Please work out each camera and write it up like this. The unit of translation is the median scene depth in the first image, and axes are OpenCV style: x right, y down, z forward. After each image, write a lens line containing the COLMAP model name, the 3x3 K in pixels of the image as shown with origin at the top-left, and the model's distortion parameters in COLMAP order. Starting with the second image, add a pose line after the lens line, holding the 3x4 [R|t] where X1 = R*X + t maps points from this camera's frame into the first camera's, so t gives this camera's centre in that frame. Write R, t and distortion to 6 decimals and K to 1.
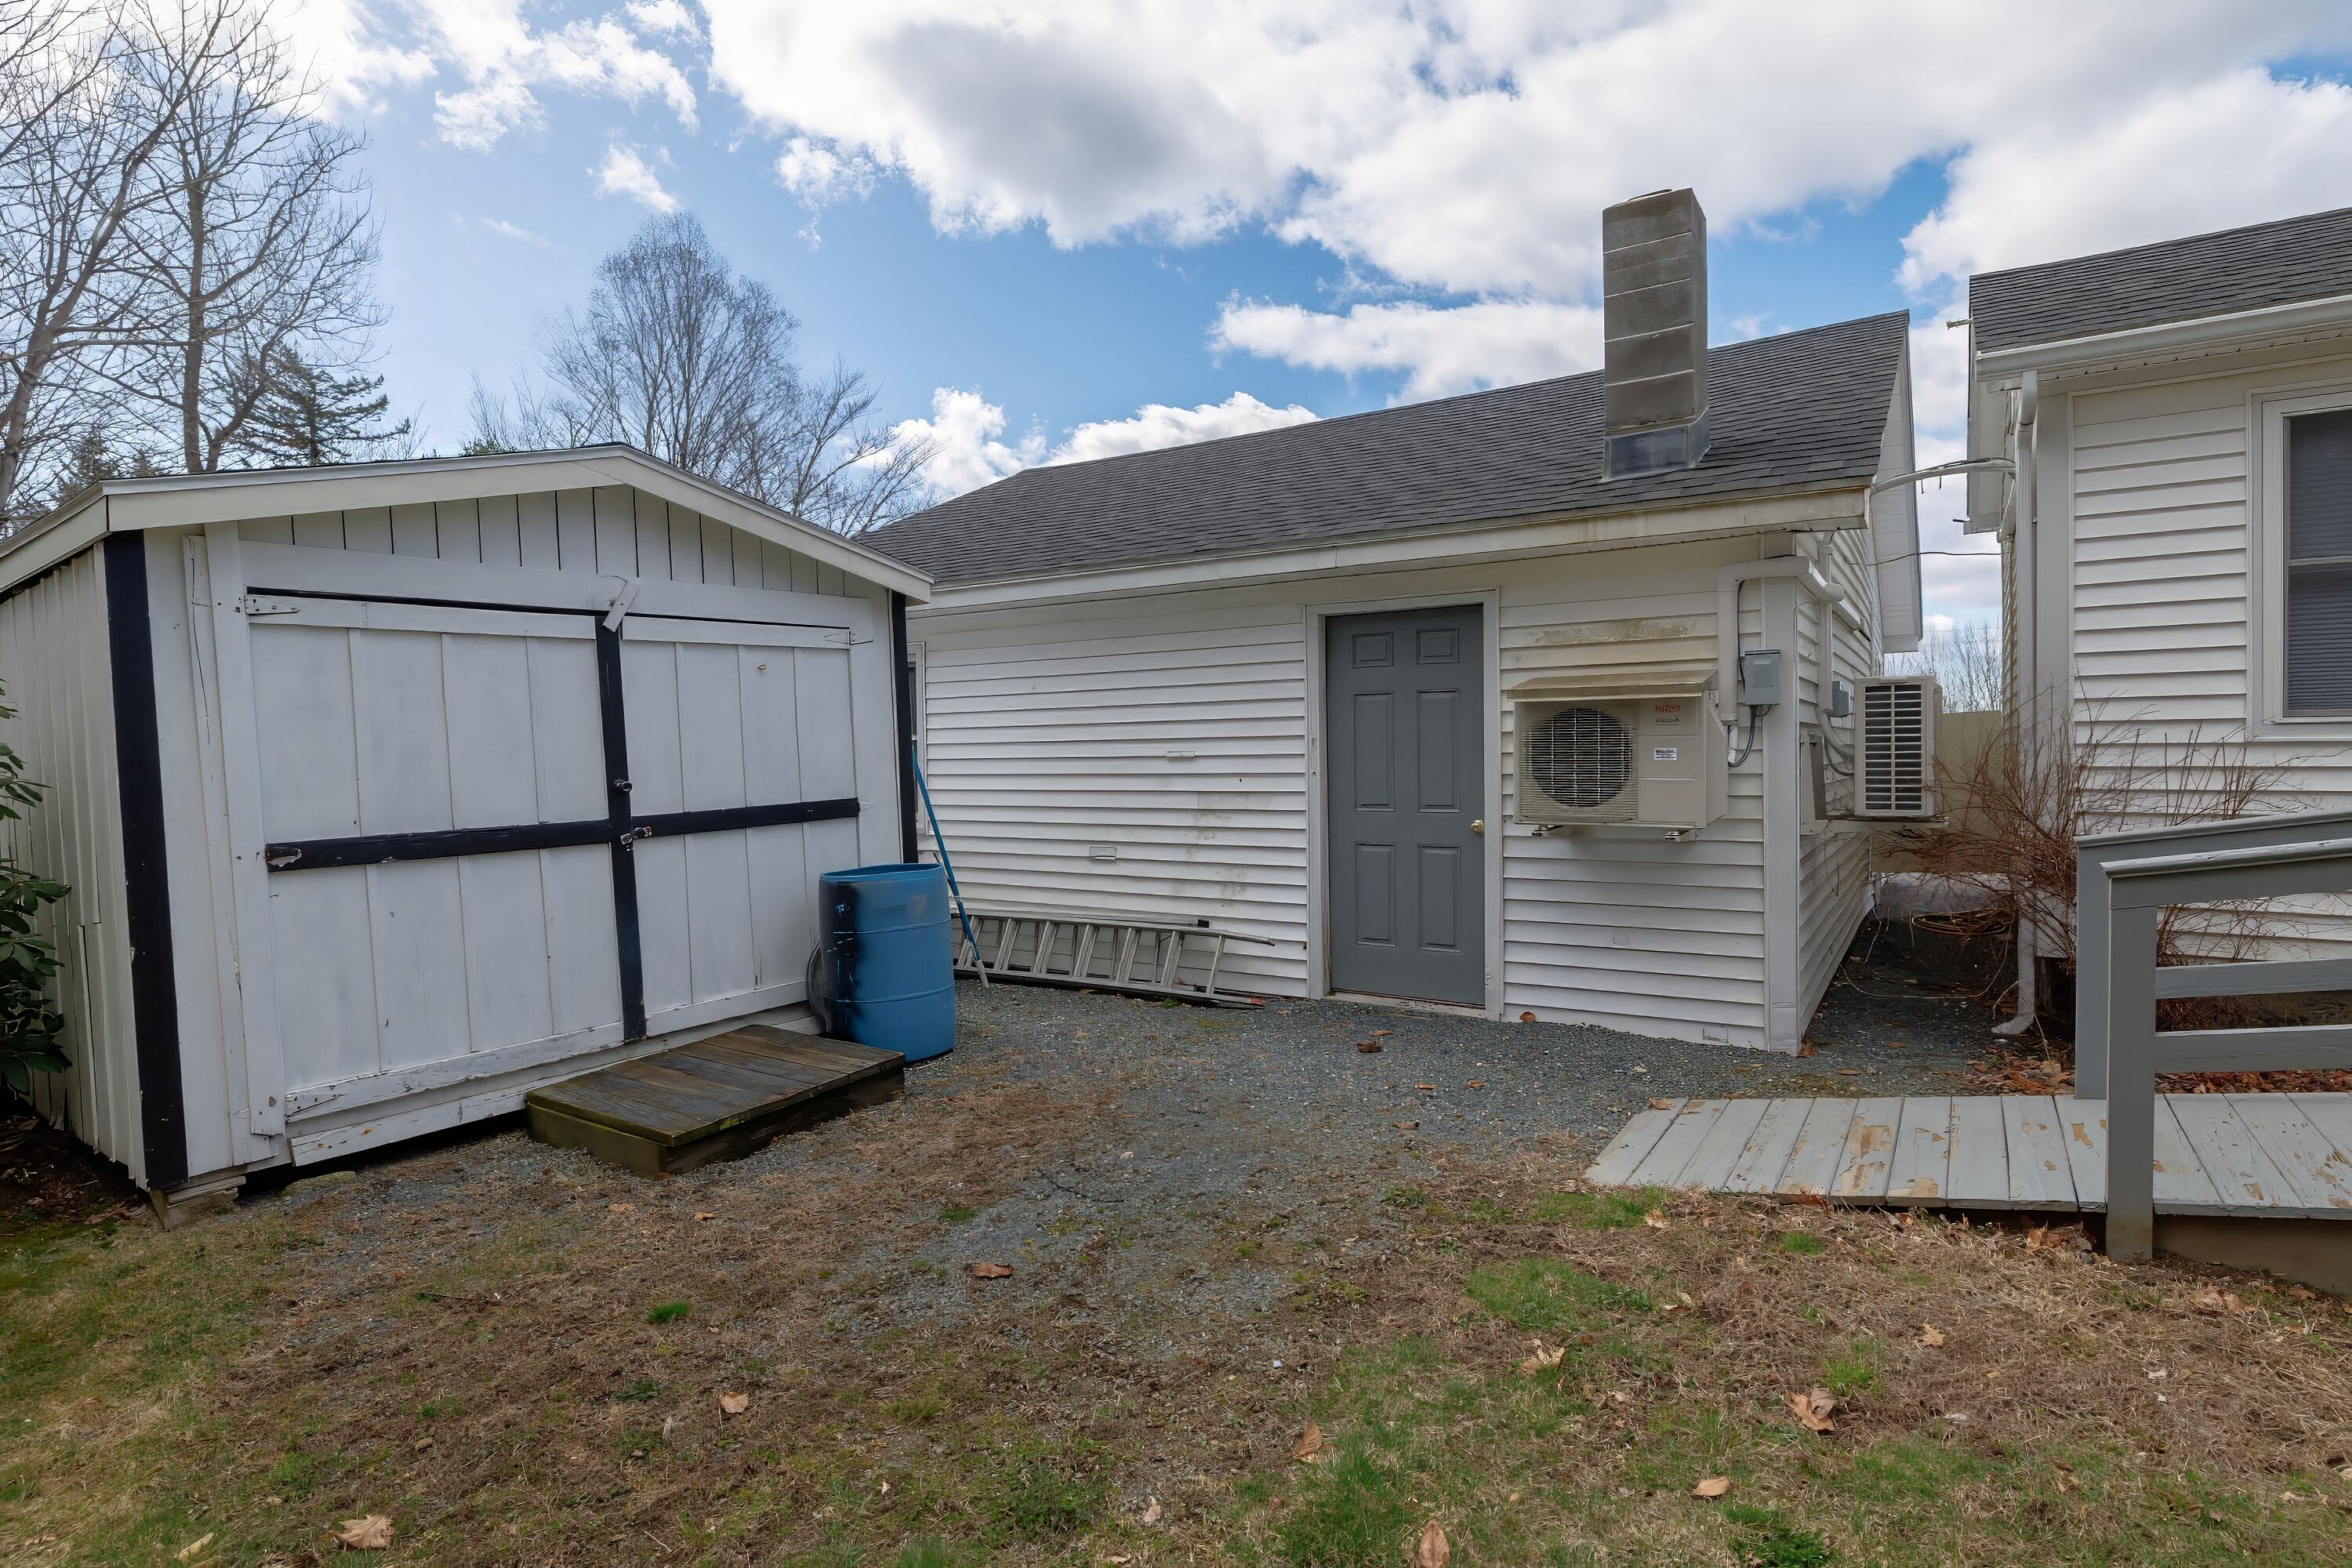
lens RADIAL K [[1175.6, 0, 1174.1], [0, 1175.6, 791.1], [0, 0, 1]] dist [0.002115, 0.000209]
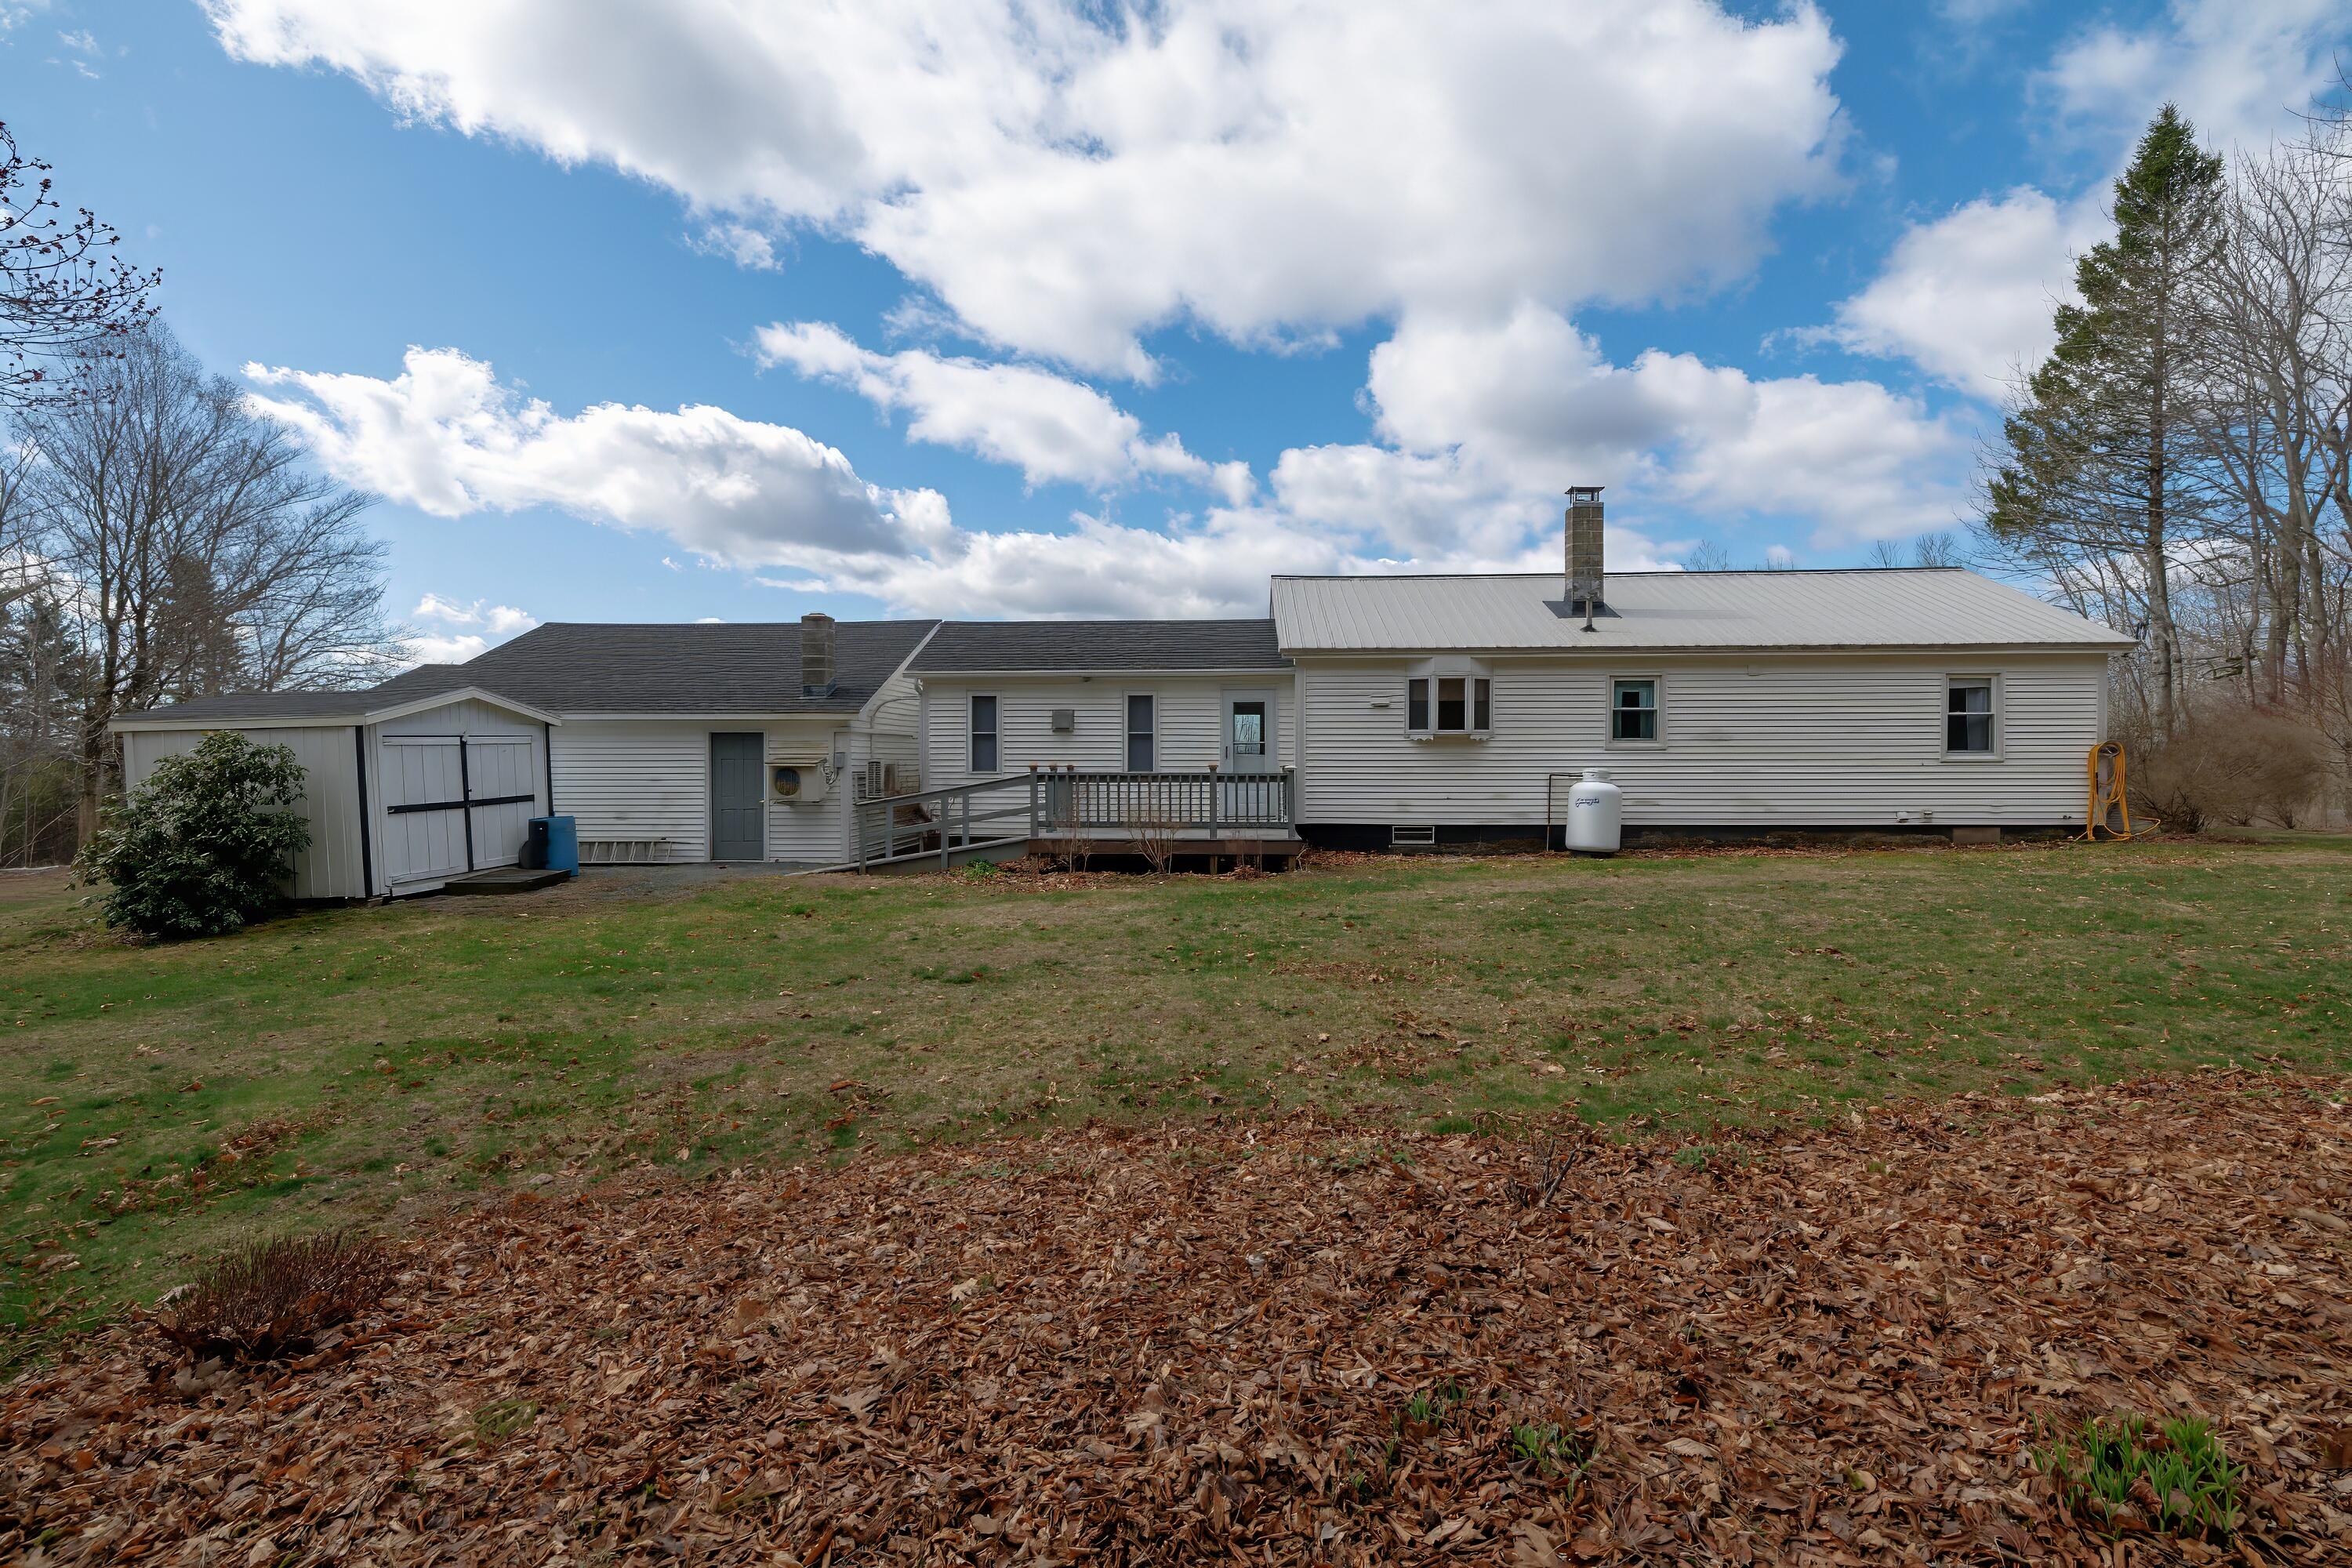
lens RADIAL K [[1048.6, 0, 1179.1], [0, 1048.6, 778.1], [0, 0, 1]] dist [-0.004092, 0.000105]
pose [[0.866153, 0.002930, 0.499770, -0.196283], [0.005093, 0.999879, -0.014688, 0.013023], [-0.499752, 0.015267, 0.866034, -2.173784]]
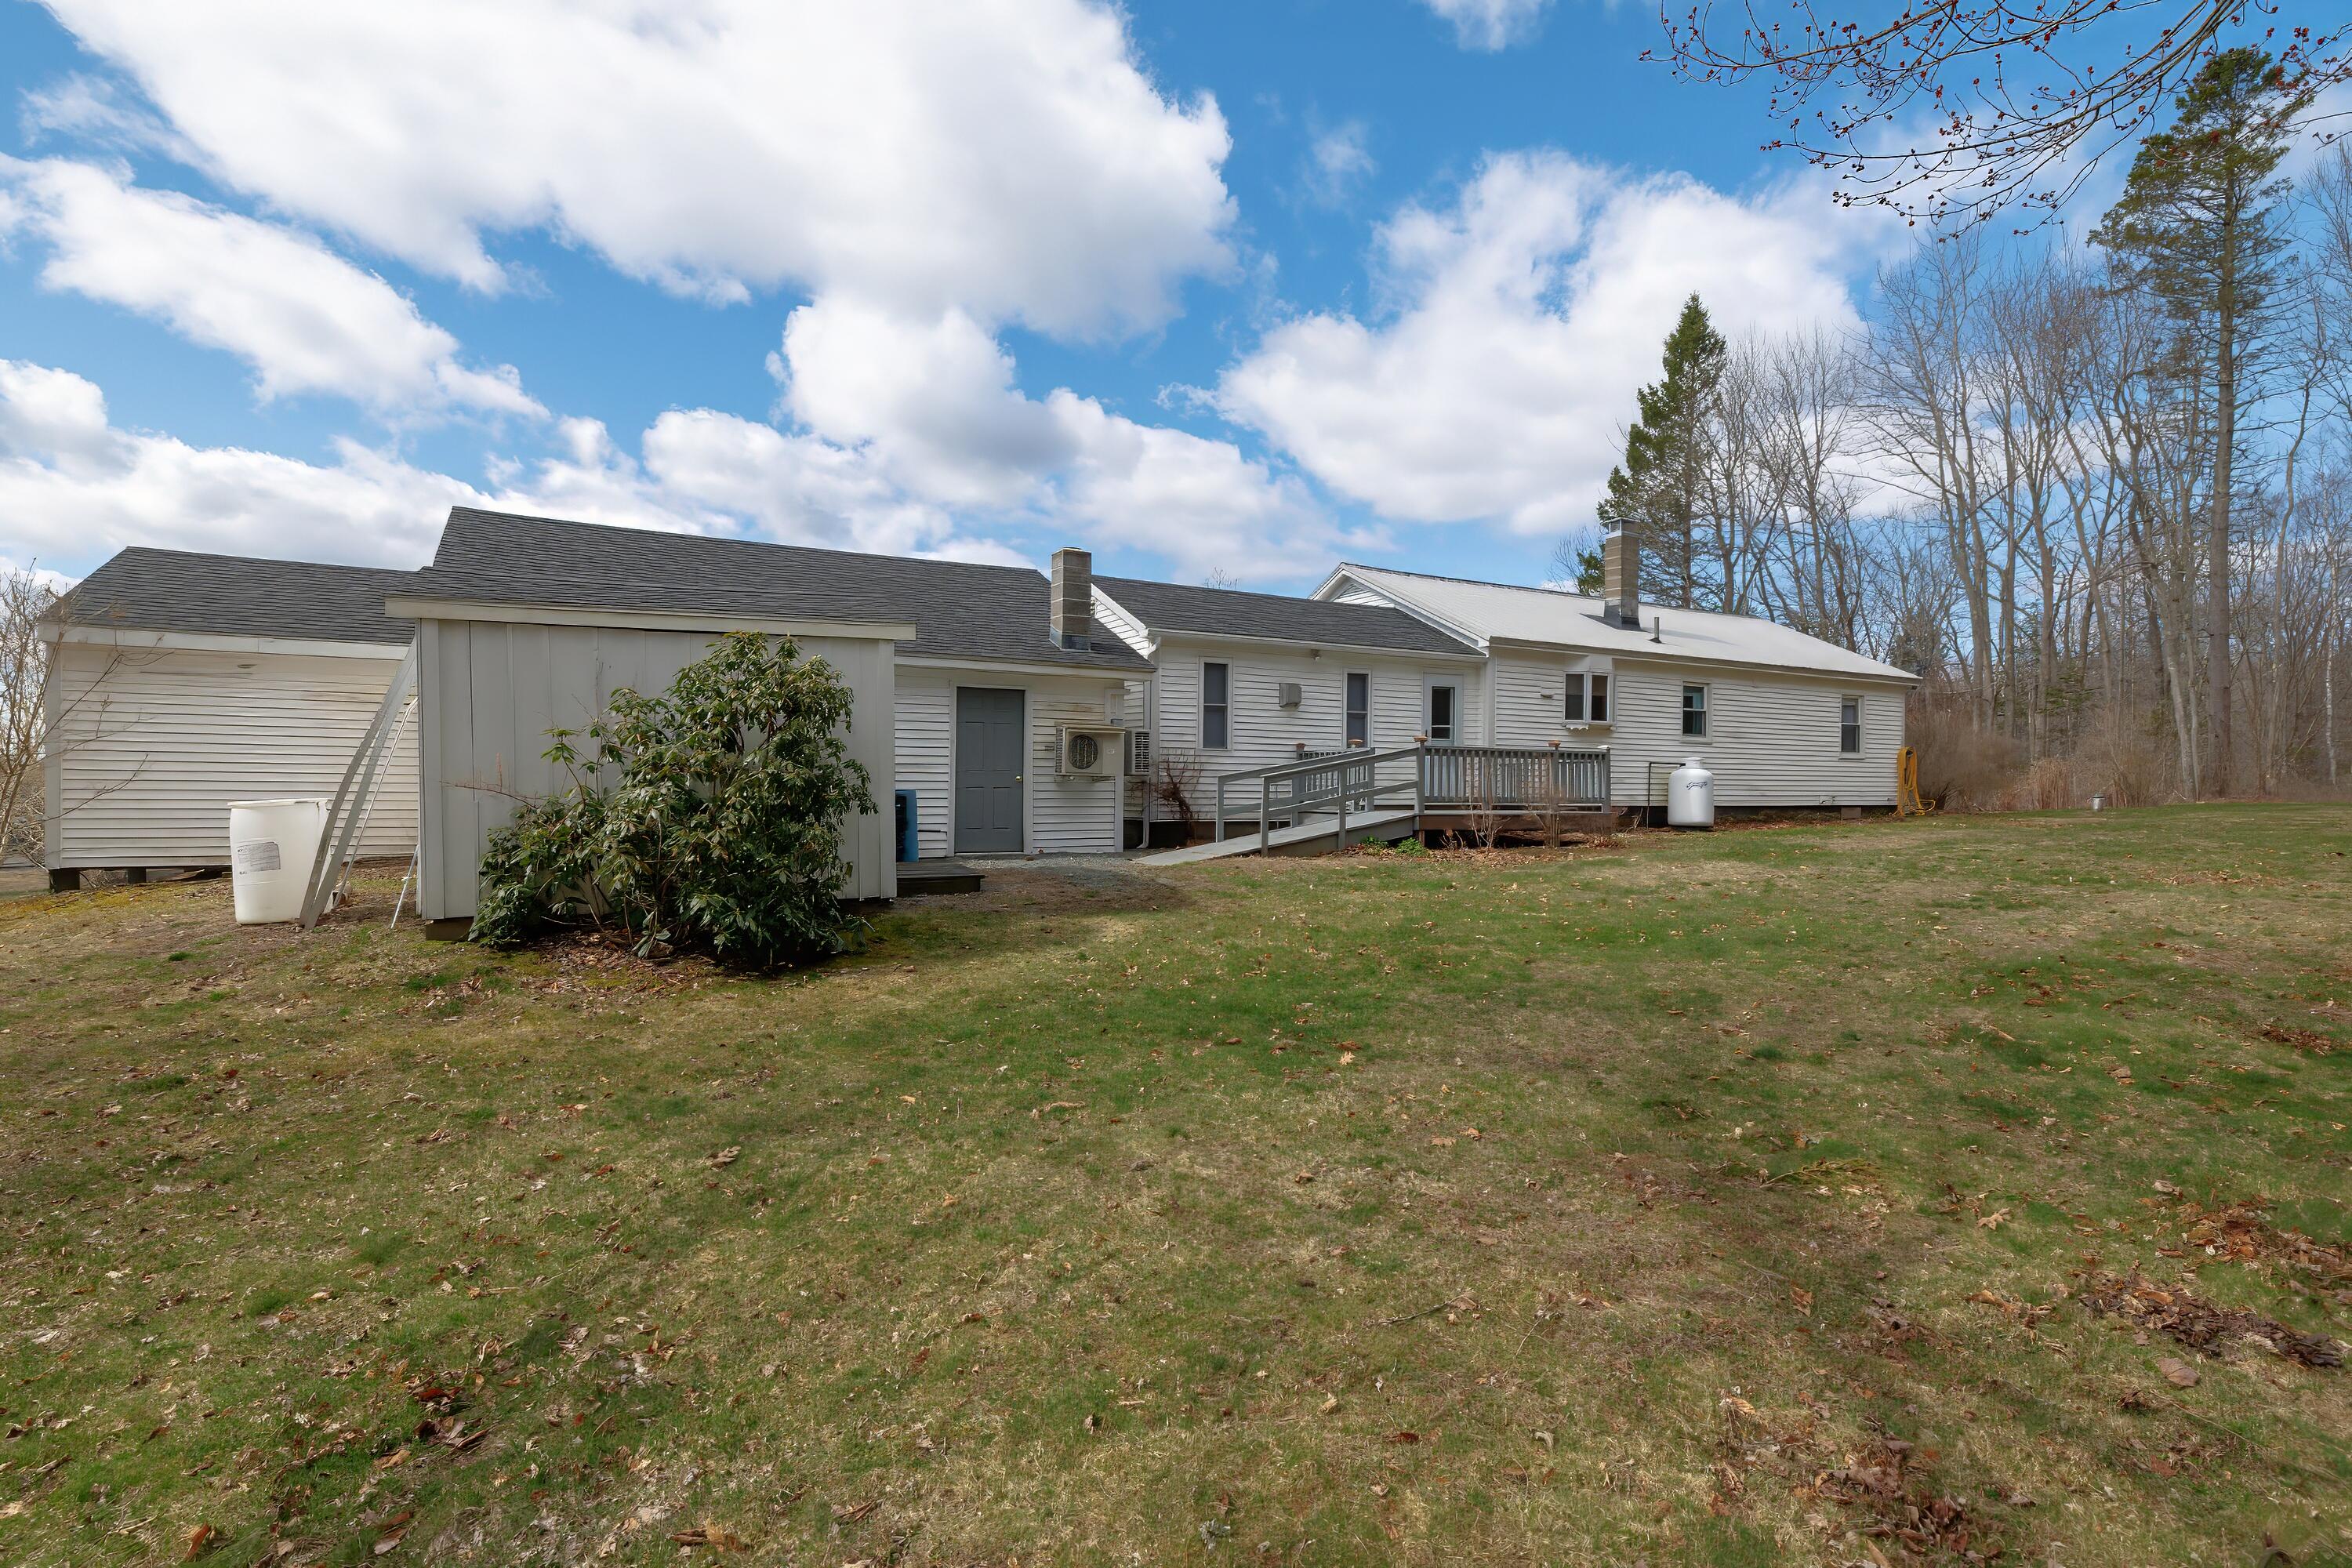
lens RADIAL K [[1100.4, 0, 1191.7], [0, 1100.4, 796.7], [0, 0, 1]] dist [0.000817, 0.001440]
pose [[0.471003, 0.003030, 0.882127, -1.758387], [0.006976, 0.999950, -0.007159, 0.094377], [-0.882104, 0.009526, 0.470958, -0.461269]]
